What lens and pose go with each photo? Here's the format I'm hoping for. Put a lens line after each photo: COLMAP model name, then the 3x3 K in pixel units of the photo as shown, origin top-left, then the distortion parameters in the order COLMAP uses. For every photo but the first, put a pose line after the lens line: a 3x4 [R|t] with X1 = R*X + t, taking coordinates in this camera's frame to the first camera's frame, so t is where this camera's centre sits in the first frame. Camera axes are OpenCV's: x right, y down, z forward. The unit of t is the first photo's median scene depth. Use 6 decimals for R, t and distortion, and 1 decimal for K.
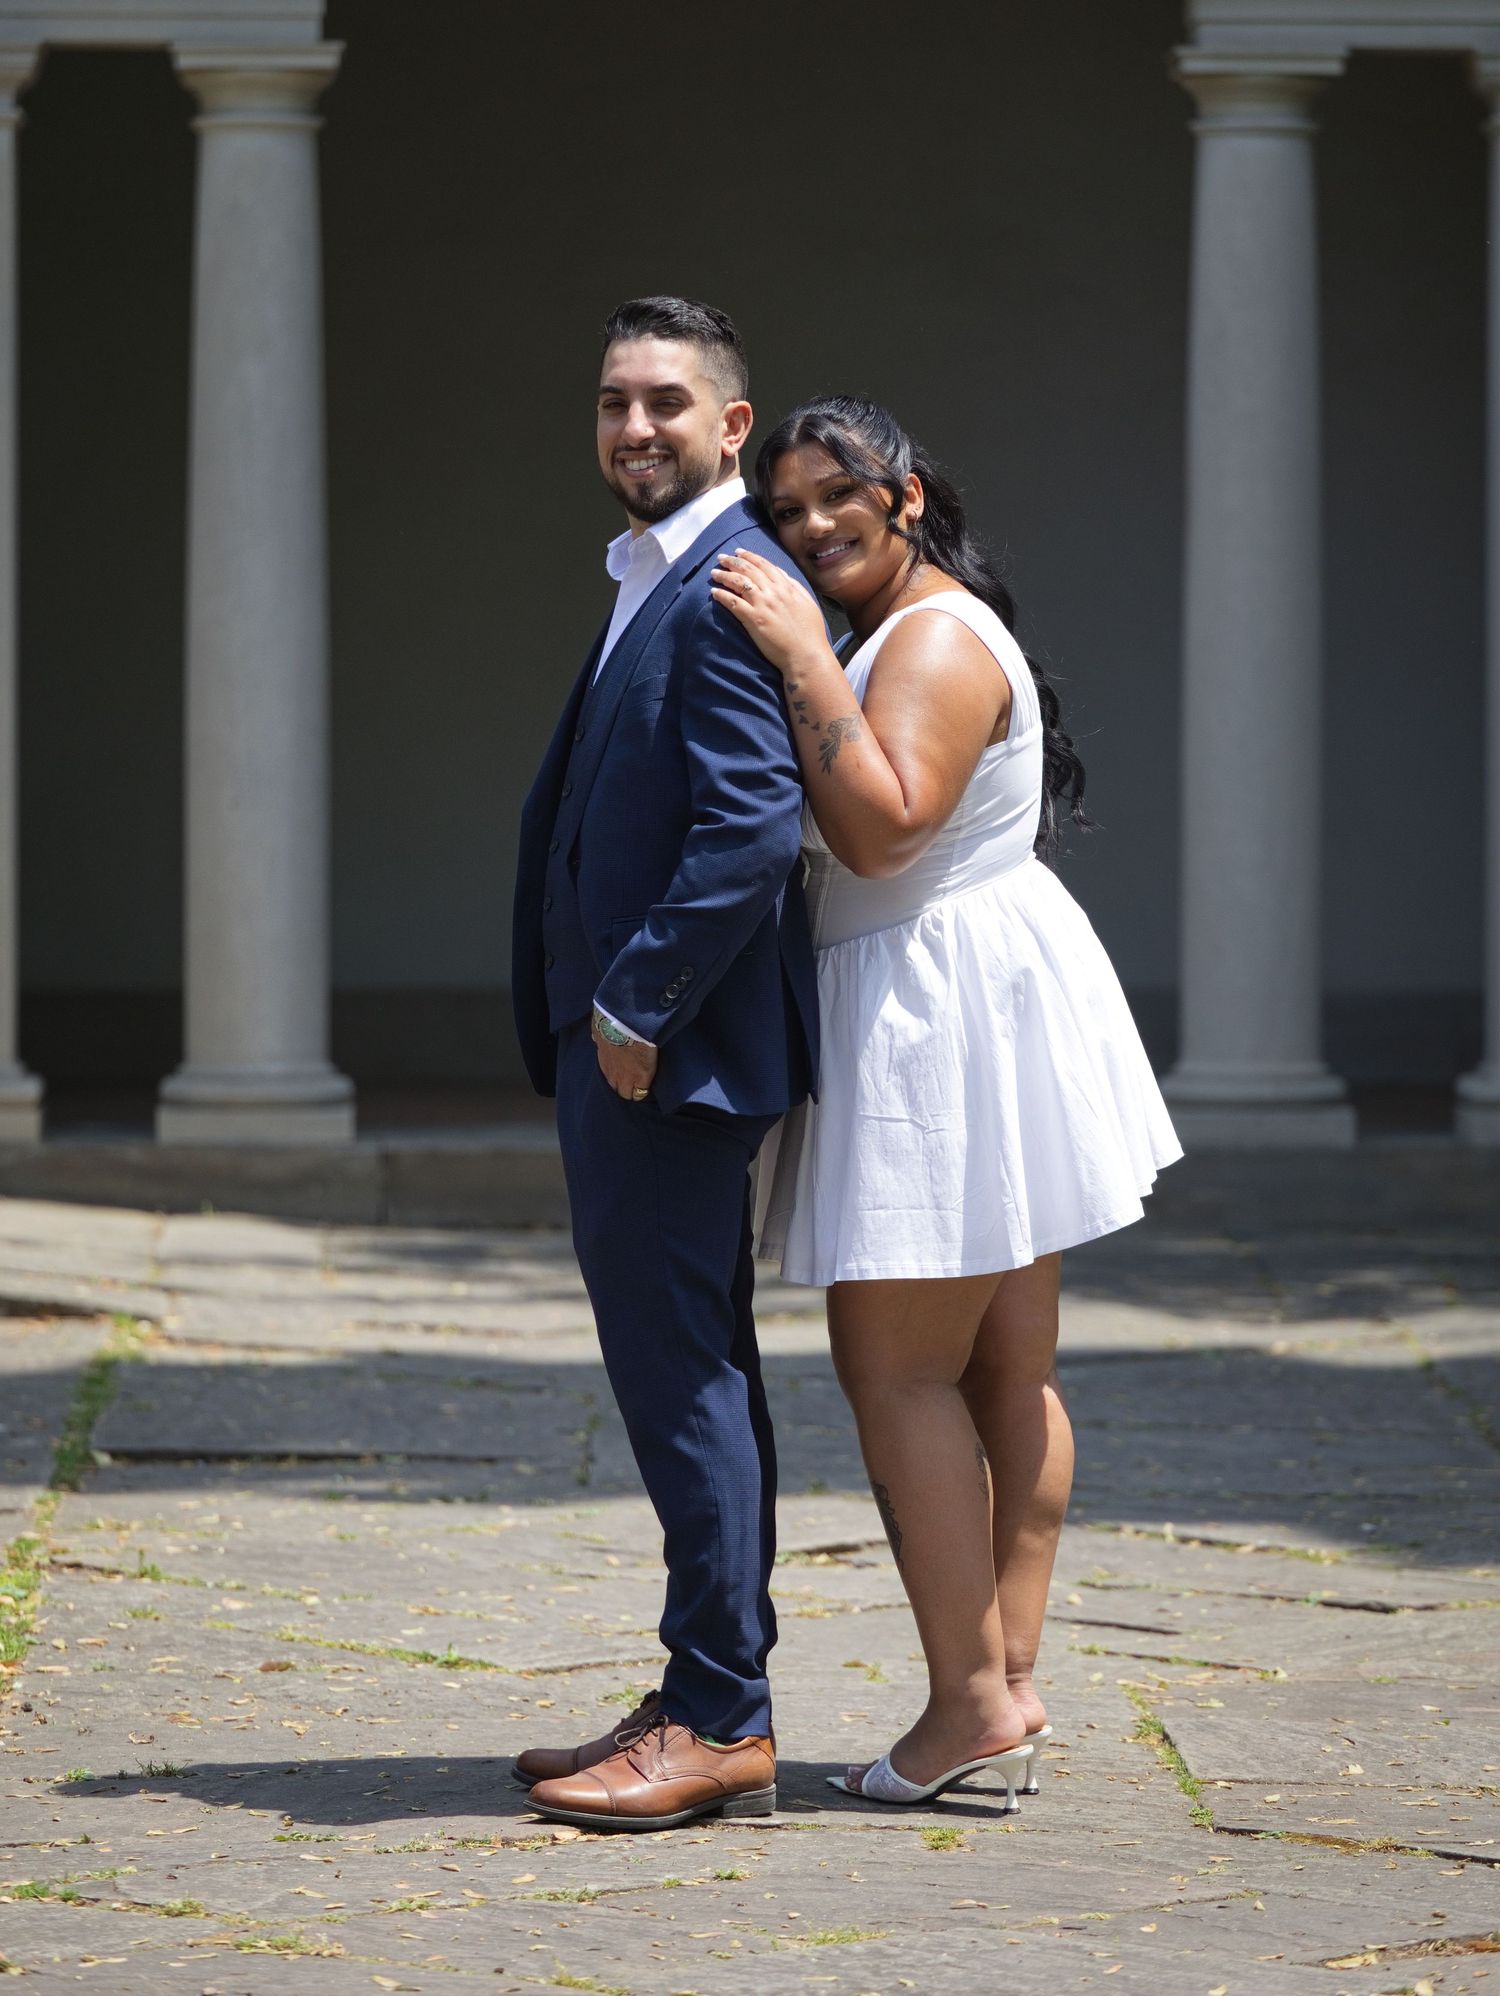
lens RADIAL K [[7234.8, 0, 748.8], [0, 7234.8, 997.9], [0, 0, 1]] dist [-0.018569, 0.000000]
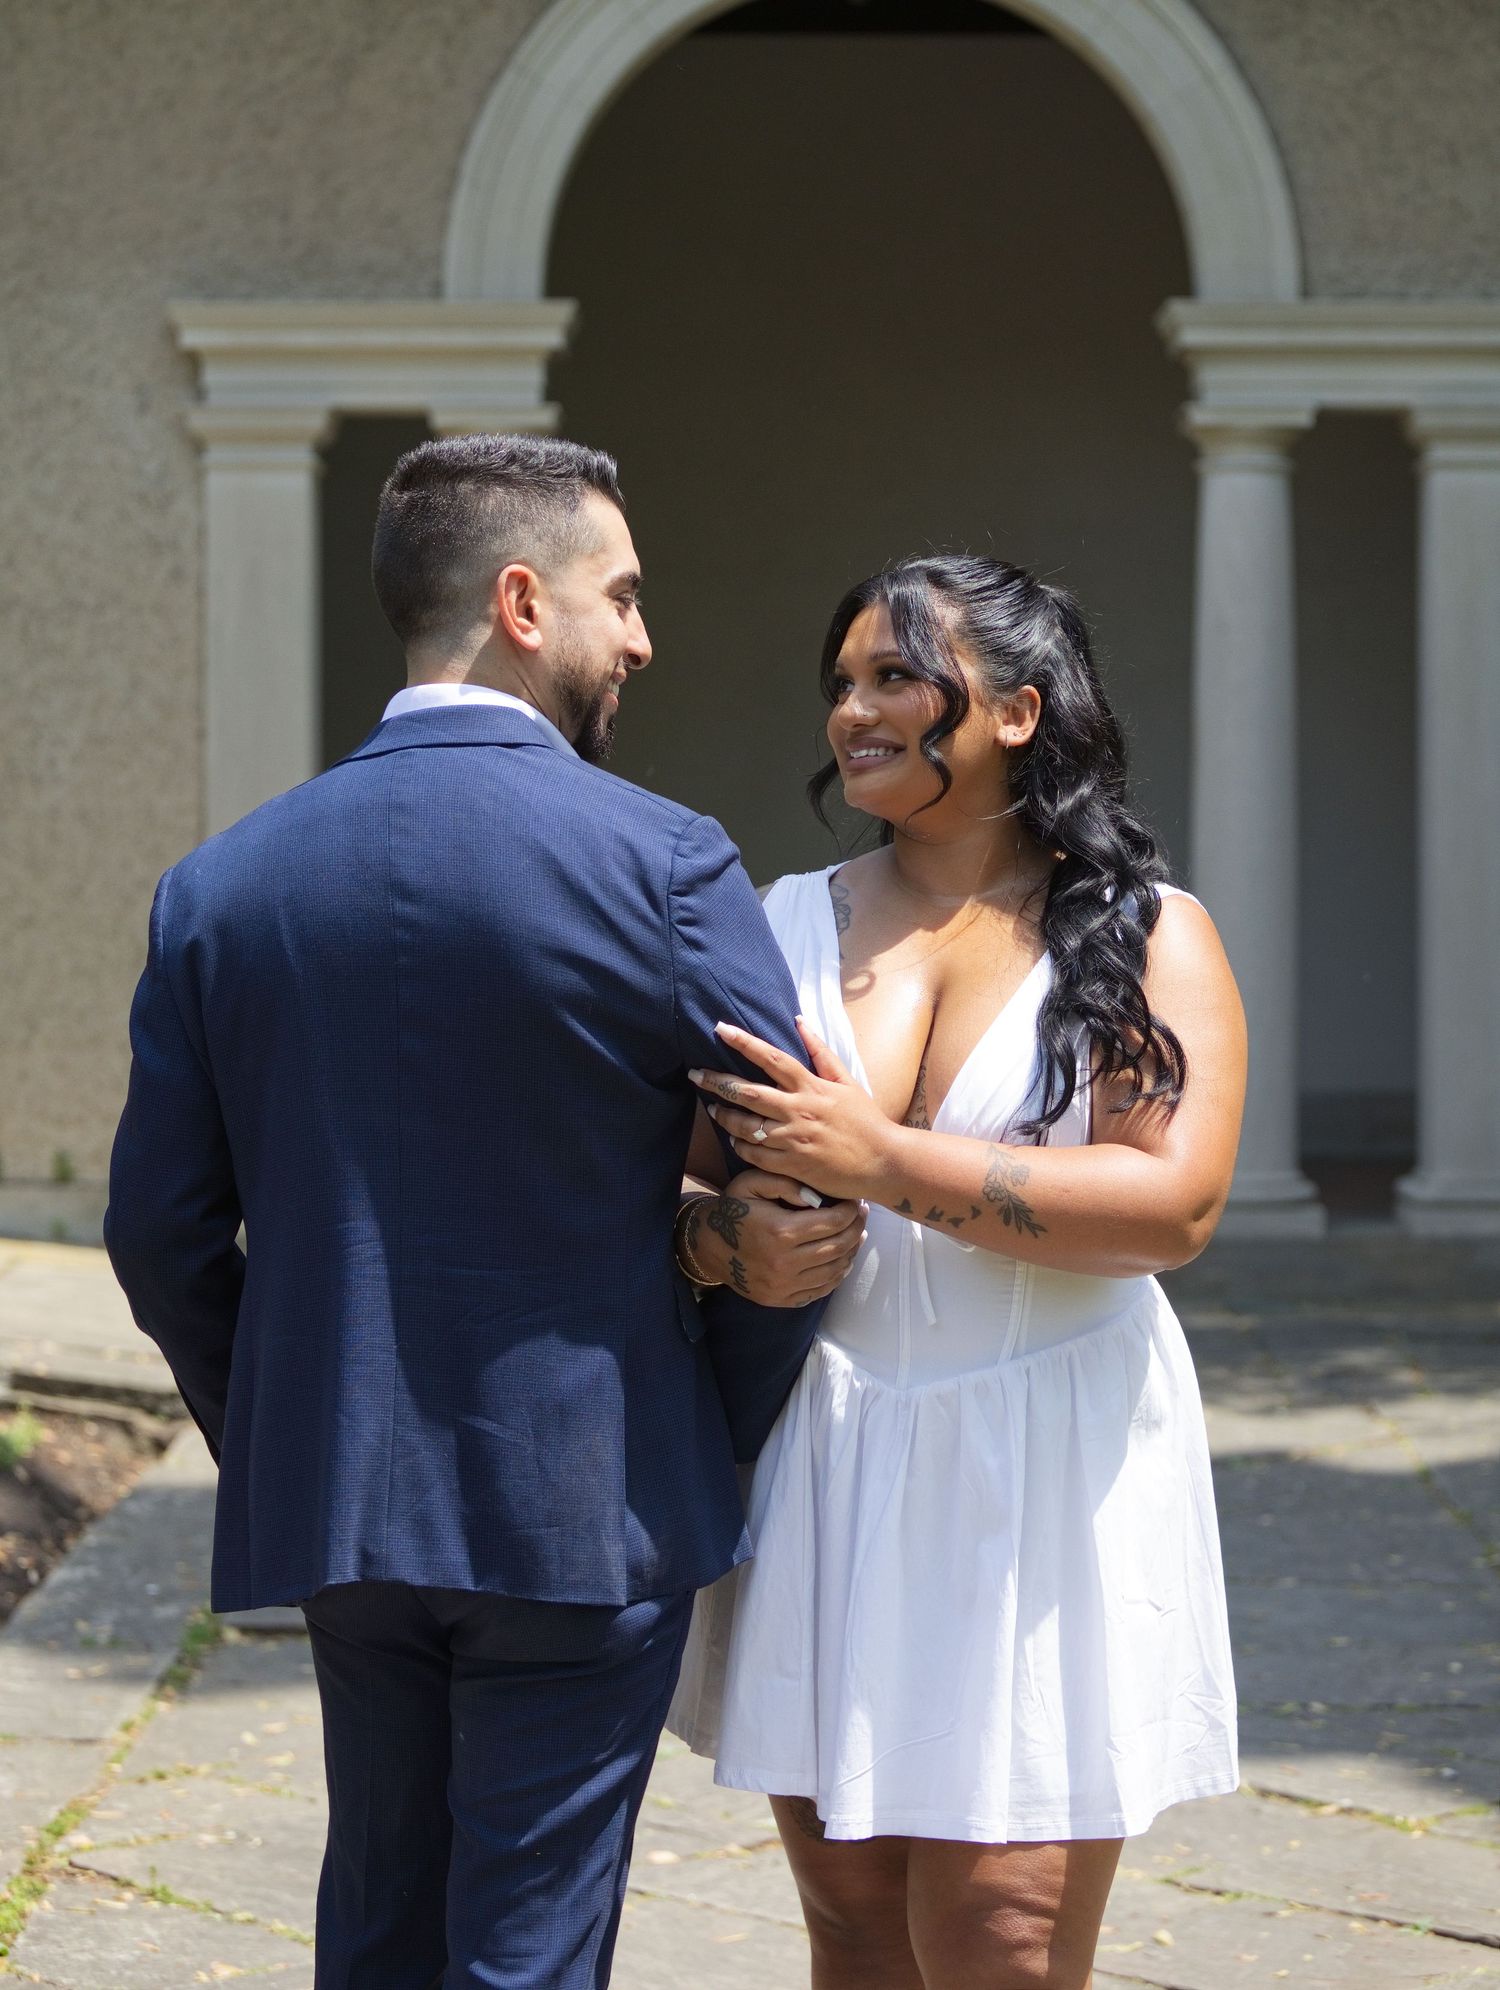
lens RADIAL K [[3913.4, 0, 751.4], [0, 3913.4, 992.9], [0, 0, 1]] dist [0.049273, 0.000000]
pose [[0.999249, -0.002095, -0.038703, 0.009905], [0.001725, 0.999952, -0.009603, -0.024513], [0.038722, 0.009529, 0.999205, 0.397406]]
